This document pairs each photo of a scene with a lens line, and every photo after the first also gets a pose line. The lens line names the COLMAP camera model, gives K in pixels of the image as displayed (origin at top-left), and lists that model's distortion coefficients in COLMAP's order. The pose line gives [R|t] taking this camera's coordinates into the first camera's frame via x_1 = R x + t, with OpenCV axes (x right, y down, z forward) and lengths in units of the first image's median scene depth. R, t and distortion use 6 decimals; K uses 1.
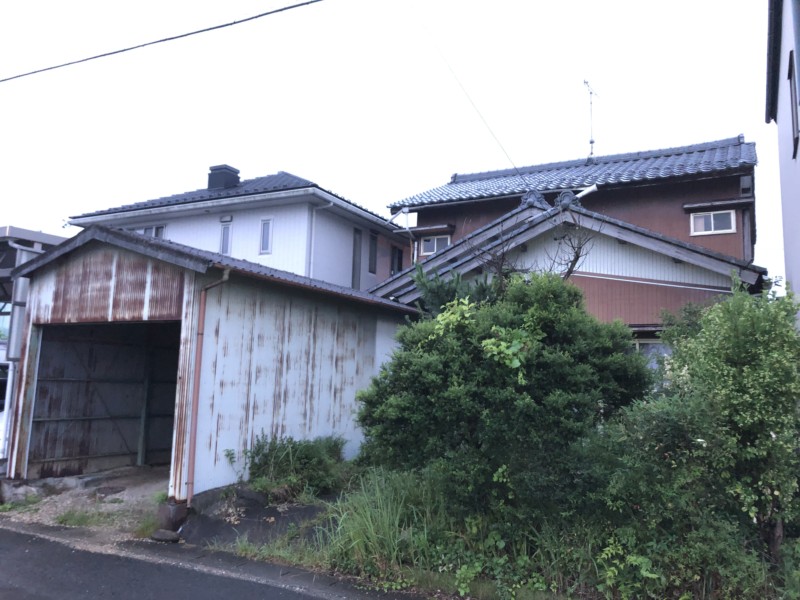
lens RADIAL K [[646.0, 0, 400.0], [0, 646.0, 300.0], [0, 0, 1]] dist [0.013393, -0.001613]
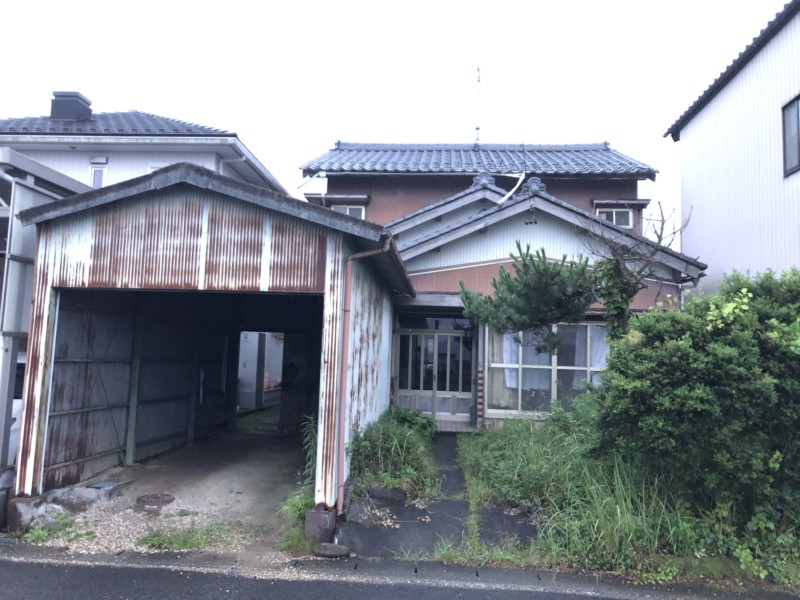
lens RADIAL K [[646.0, 0, 400.0], [0, 646.0, 300.0], [0, 0, 1]] dist [0.013393, -0.001613]
pose [[0.919774, 0.037040, 0.390697, -0.470184], [-0.055723, 0.997776, 0.036589, 0.002658], [-0.388472, -0.055425, 0.919792, 0.158075]]
